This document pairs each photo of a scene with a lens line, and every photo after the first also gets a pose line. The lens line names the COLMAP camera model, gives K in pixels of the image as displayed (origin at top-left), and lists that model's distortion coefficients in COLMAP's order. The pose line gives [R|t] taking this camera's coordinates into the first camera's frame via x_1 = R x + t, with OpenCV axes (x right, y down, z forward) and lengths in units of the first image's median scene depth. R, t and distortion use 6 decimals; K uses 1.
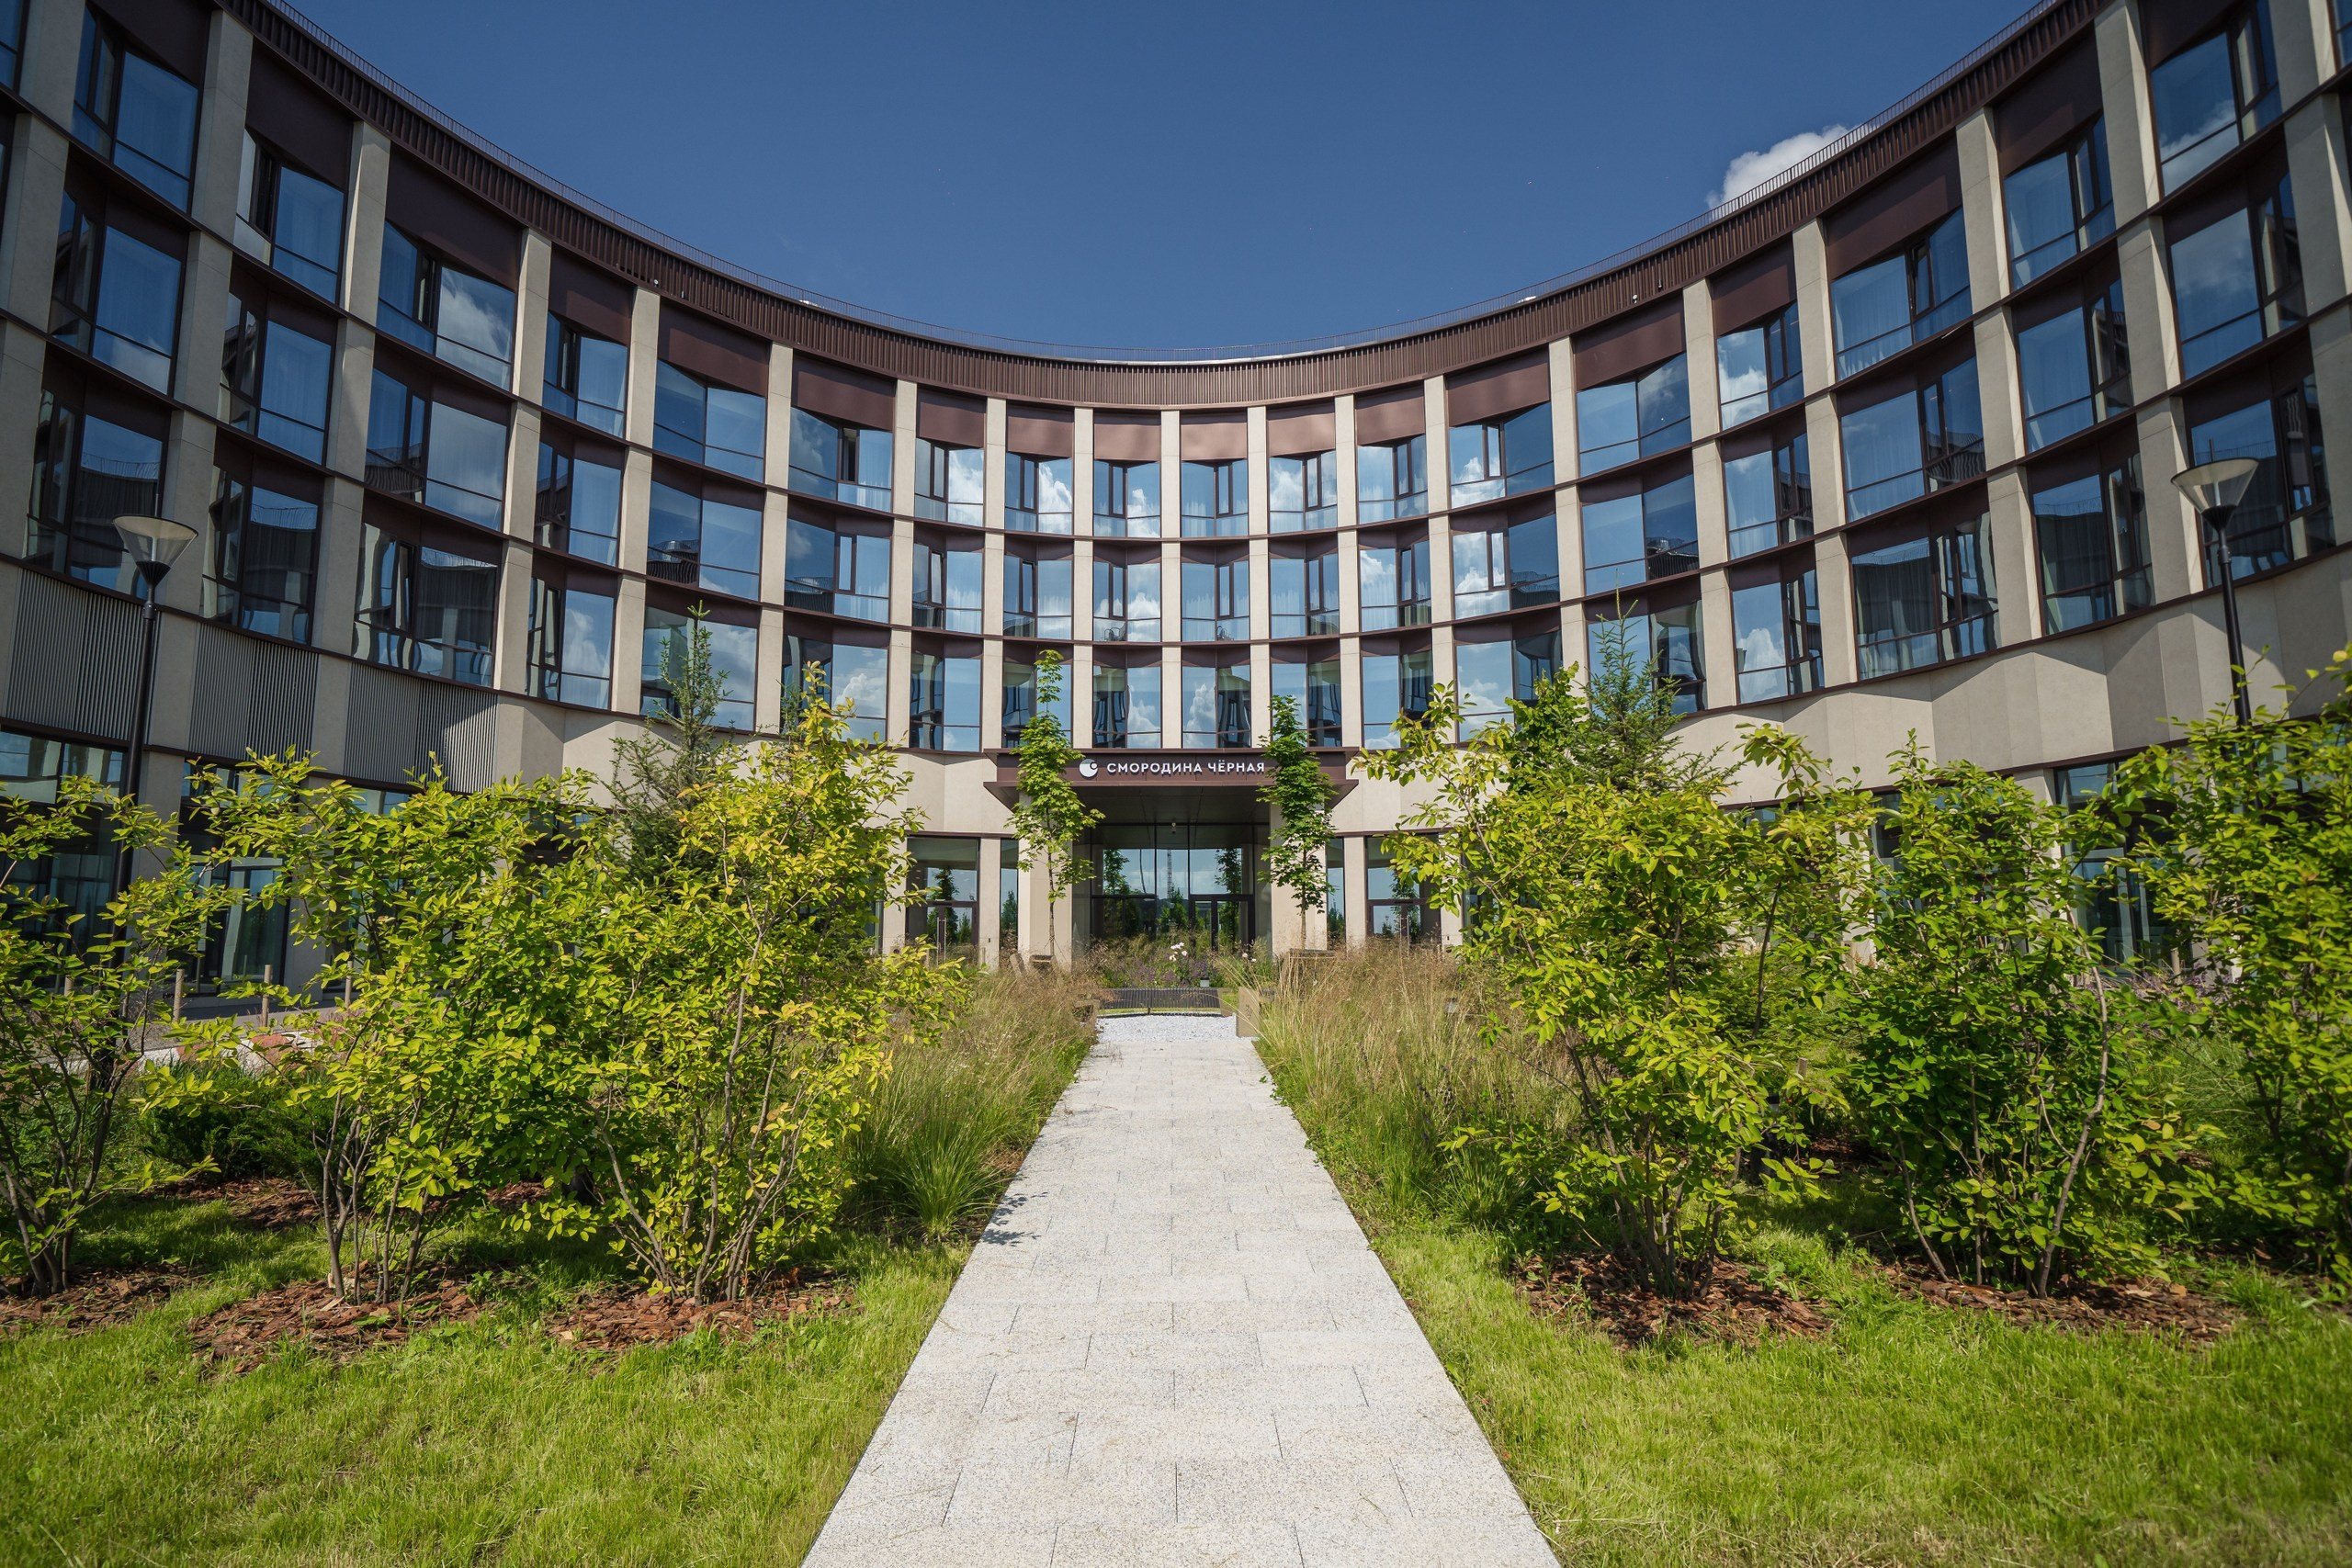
lens RADIAL K [[1002.7, 0, 1178.1], [0, 1002.7, 792.5], [0, 0, 1]] dist [-0.000250, -0.000232]
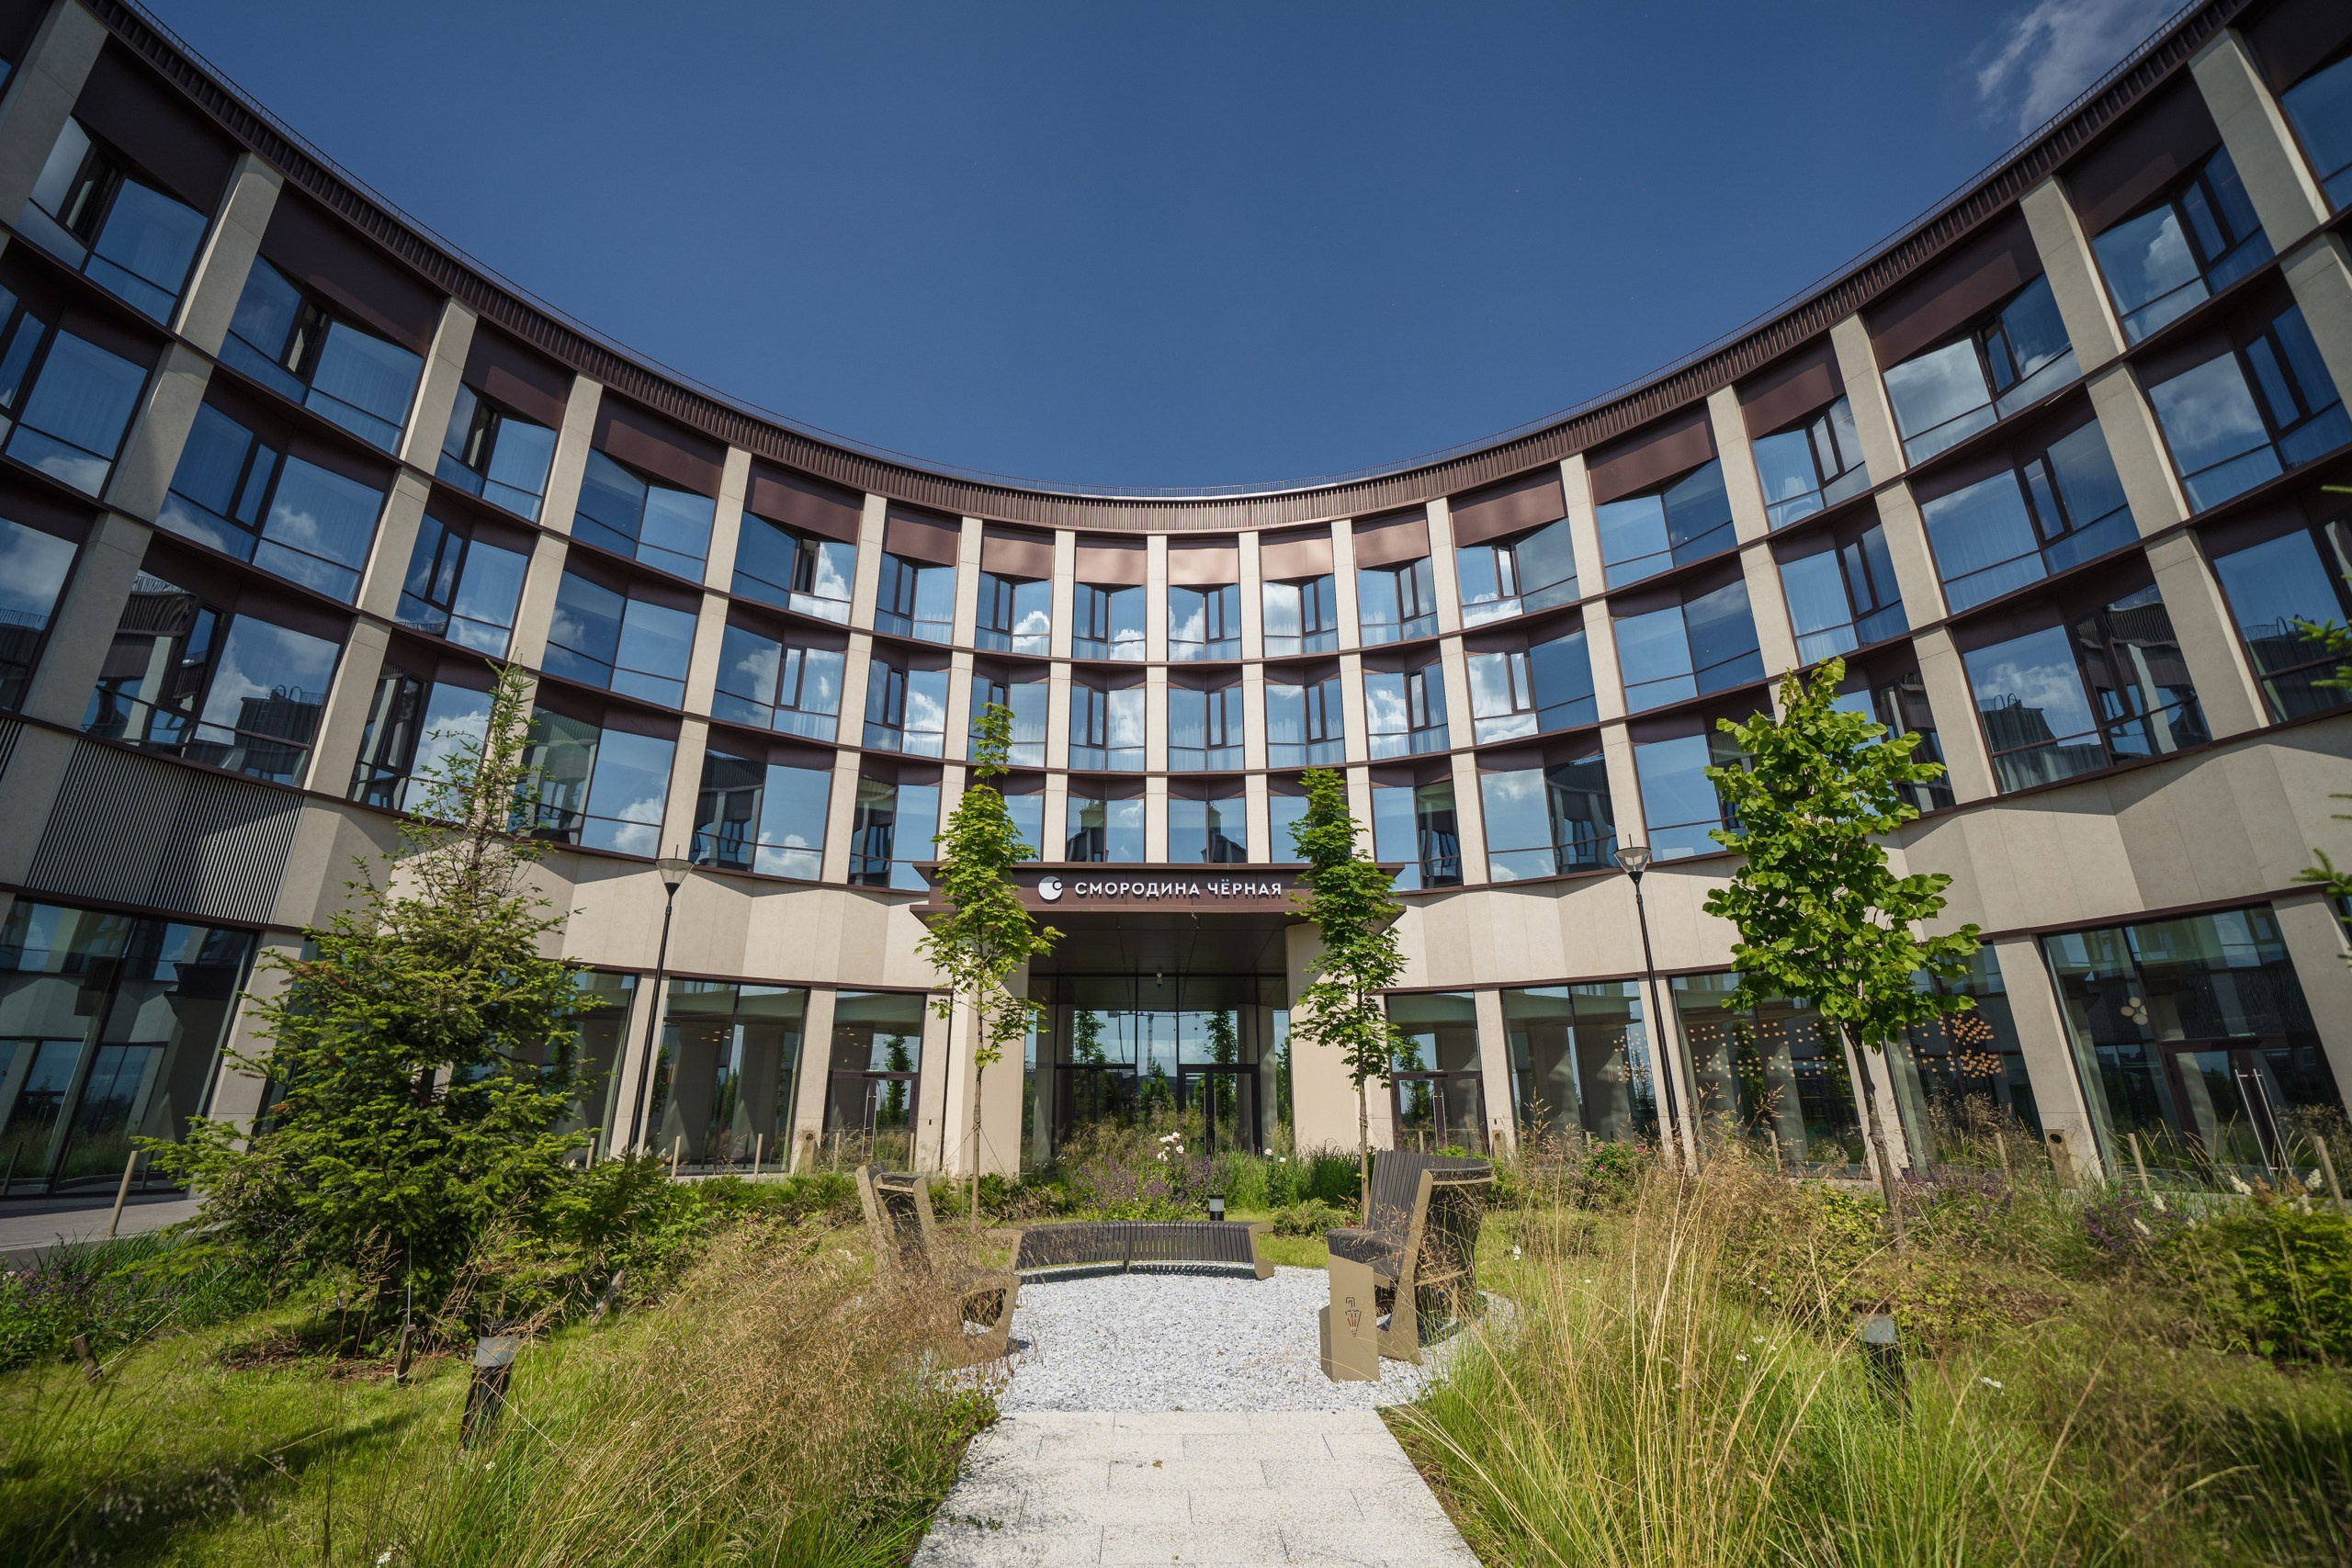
lens RADIAL K [[1002.7, 0, 1170.8], [0, 1002.7, 775.0], [0, 0, 1]] dist [-0.000250, -0.000232]
pose [[0.999919, 0.007288, 0.010448, -0.003843], [-0.005250, 0.983047, -0.183281, 0.017457], [-0.011607, 0.183212, 0.983005, 0.137312]]
